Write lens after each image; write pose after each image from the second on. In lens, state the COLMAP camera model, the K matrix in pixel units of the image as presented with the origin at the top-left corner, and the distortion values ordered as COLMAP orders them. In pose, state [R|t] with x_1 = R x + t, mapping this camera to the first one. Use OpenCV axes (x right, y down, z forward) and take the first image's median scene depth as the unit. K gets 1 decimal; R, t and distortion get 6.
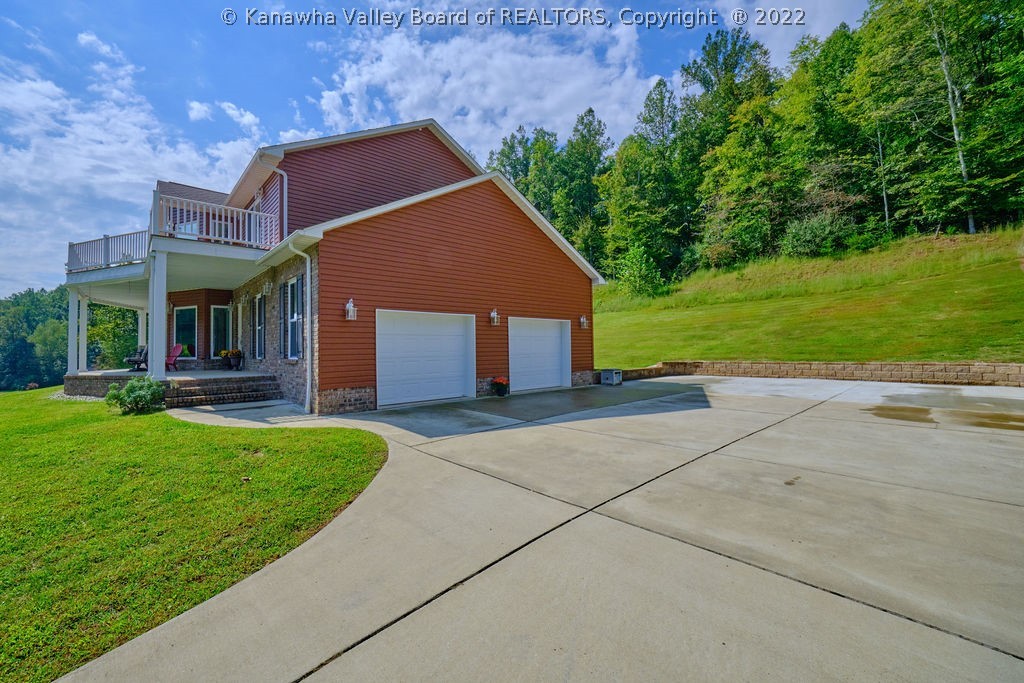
lens RADIAL K [[419.1, 0, 512.2], [0, 419.1, 340.1], [0, 0, 1]] dist [0.000209, -0.000009]
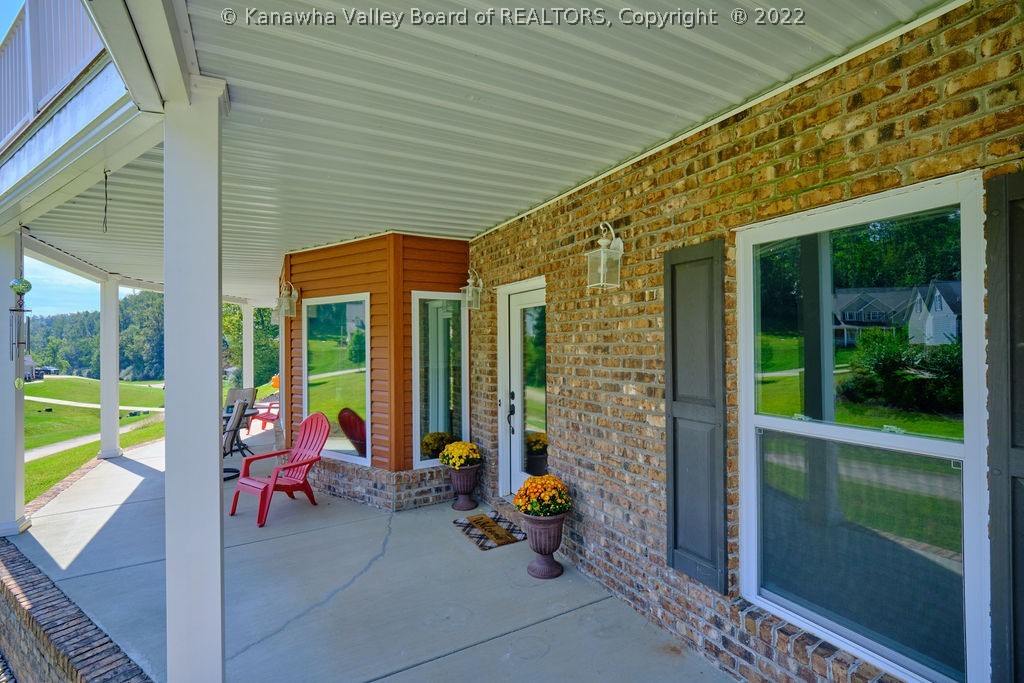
lens RADIAL K [[475.3, 0, 513.2], [0, 475.3, 341.3], [0, 0, 1]] dist [0.024084, -0.000141]
pose [[0.971382, 0.001154, -0.237521, -0.566182], [0.005154, 0.999650, 0.025938, -0.055051], [0.237468, -0.026420, 0.971036, 0.683823]]
